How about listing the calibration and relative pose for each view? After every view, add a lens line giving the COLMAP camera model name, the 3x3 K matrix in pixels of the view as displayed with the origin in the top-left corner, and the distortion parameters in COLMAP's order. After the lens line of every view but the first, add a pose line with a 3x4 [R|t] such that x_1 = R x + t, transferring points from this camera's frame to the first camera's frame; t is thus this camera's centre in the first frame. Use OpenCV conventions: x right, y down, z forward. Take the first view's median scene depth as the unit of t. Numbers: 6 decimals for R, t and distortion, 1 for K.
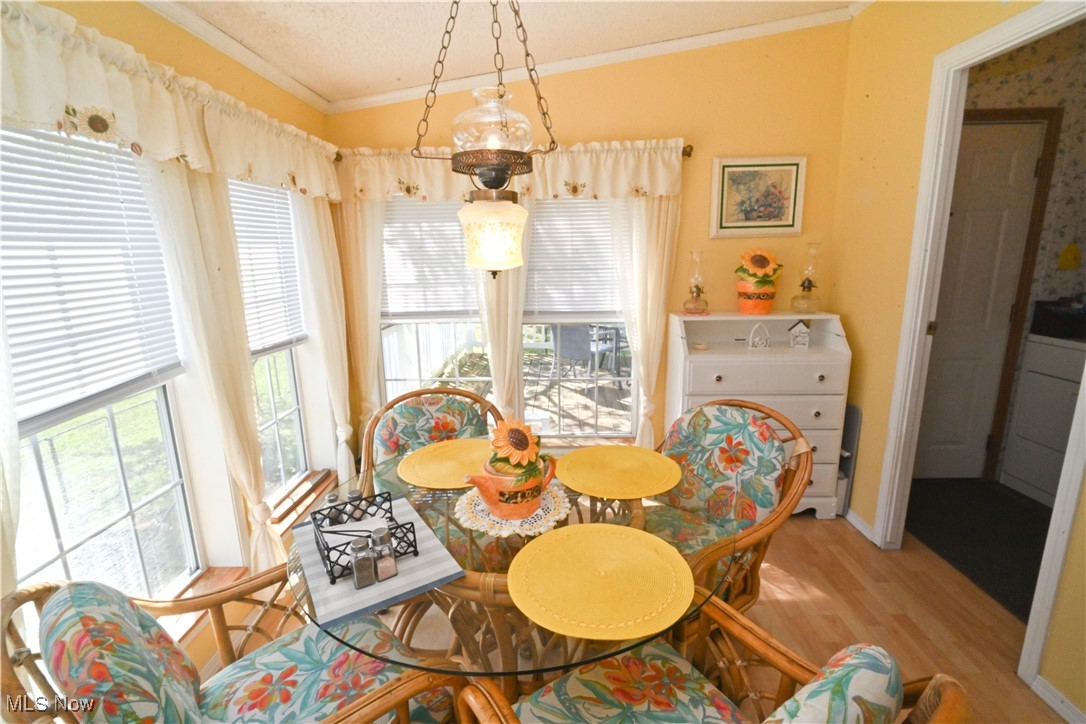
lens RADIAL K [[502.9, 0, 551.1], [0, 502.9, 361.0], [0, 0, 1]] dist [-0.001528, -0.009349]
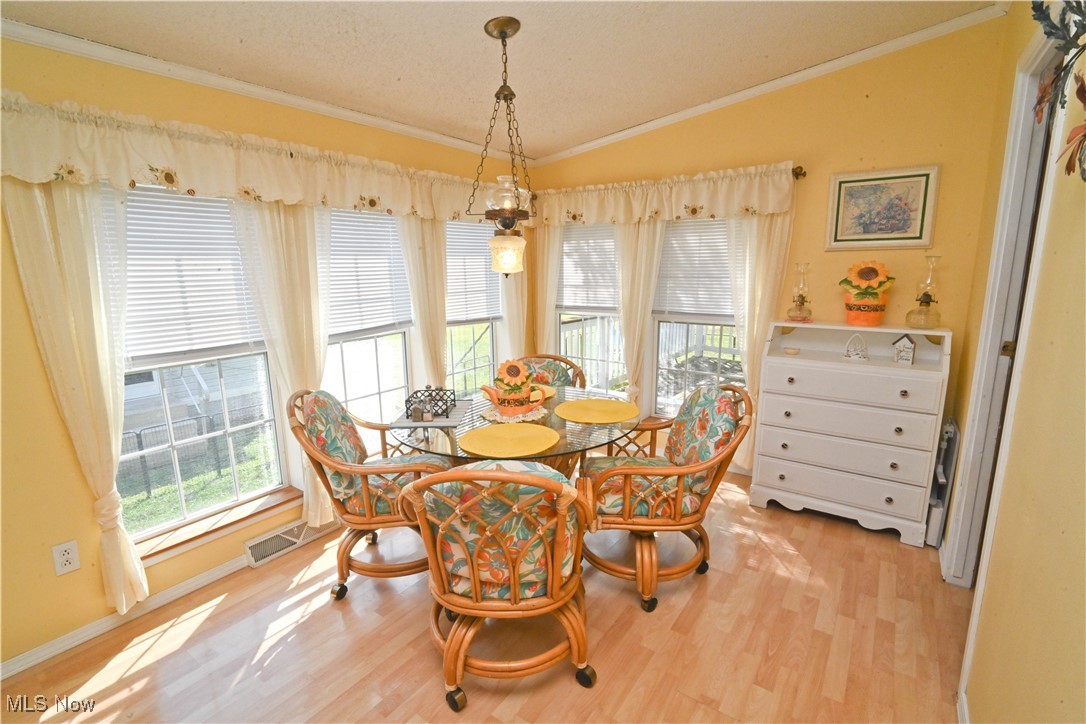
lens RADIAL K [[497.3, 0, 549.0], [0, 497.3, 357.1], [0, 0, 1]] dist [-0.000613, -0.009716]
pose [[0.837679, 0.109808, -0.535011, 0.435636], [-0.120998, 0.992550, 0.014267, 0.031651], [0.532592, 0.052784, 0.844725, -0.176564]]
